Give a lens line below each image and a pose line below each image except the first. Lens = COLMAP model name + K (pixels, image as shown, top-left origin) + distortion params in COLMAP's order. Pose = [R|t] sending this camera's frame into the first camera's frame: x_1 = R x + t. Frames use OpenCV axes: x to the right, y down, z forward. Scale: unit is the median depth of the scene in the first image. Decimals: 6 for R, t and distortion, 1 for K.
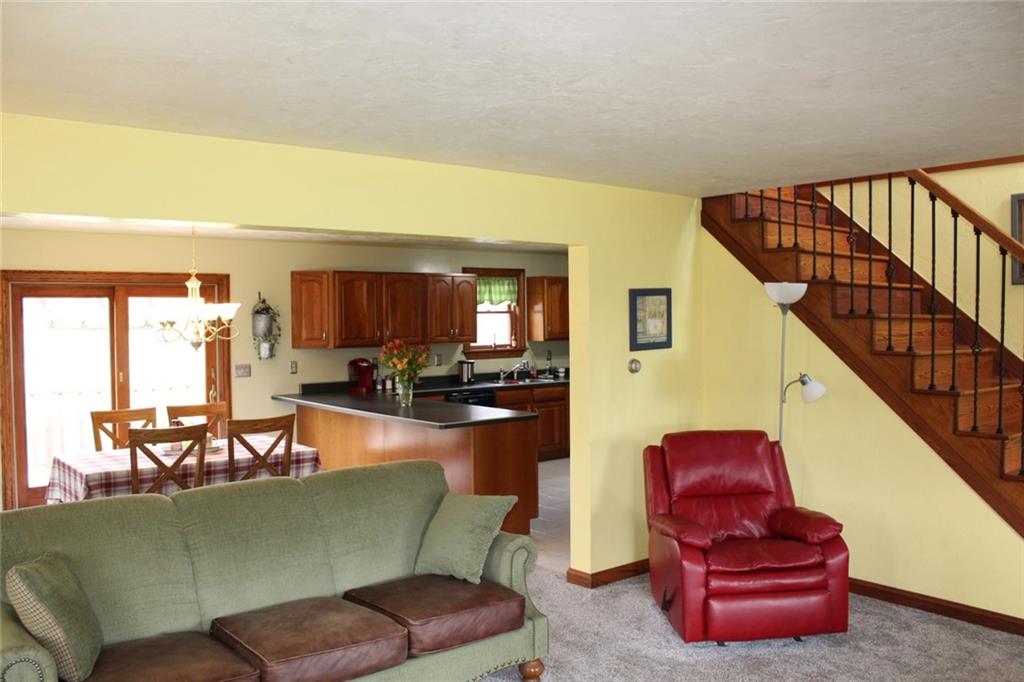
lens RADIAL K [[857.5, 0, 505.3], [0, 857.5, 339.1], [0, 0, 1]] dist [-0.137901, 0.100487]
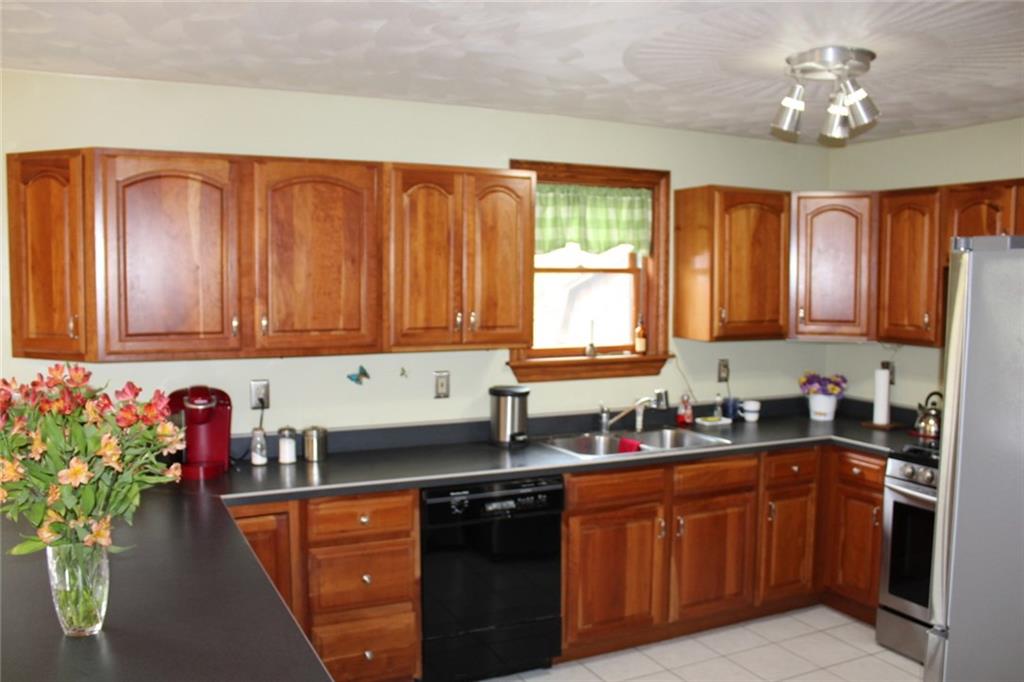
lens RADIAL K [[857.5, 0, 511.9], [0, 857.5, 332.6], [0, 0, 1]] dist [-0.137901, 0.100487]
pose [[0.975815, 0.030266, -0.216494, 0.040437], [-0.021999, 0.998938, 0.040494, -0.016684], [0.217490, -0.034752, 0.975444, 0.574665]]
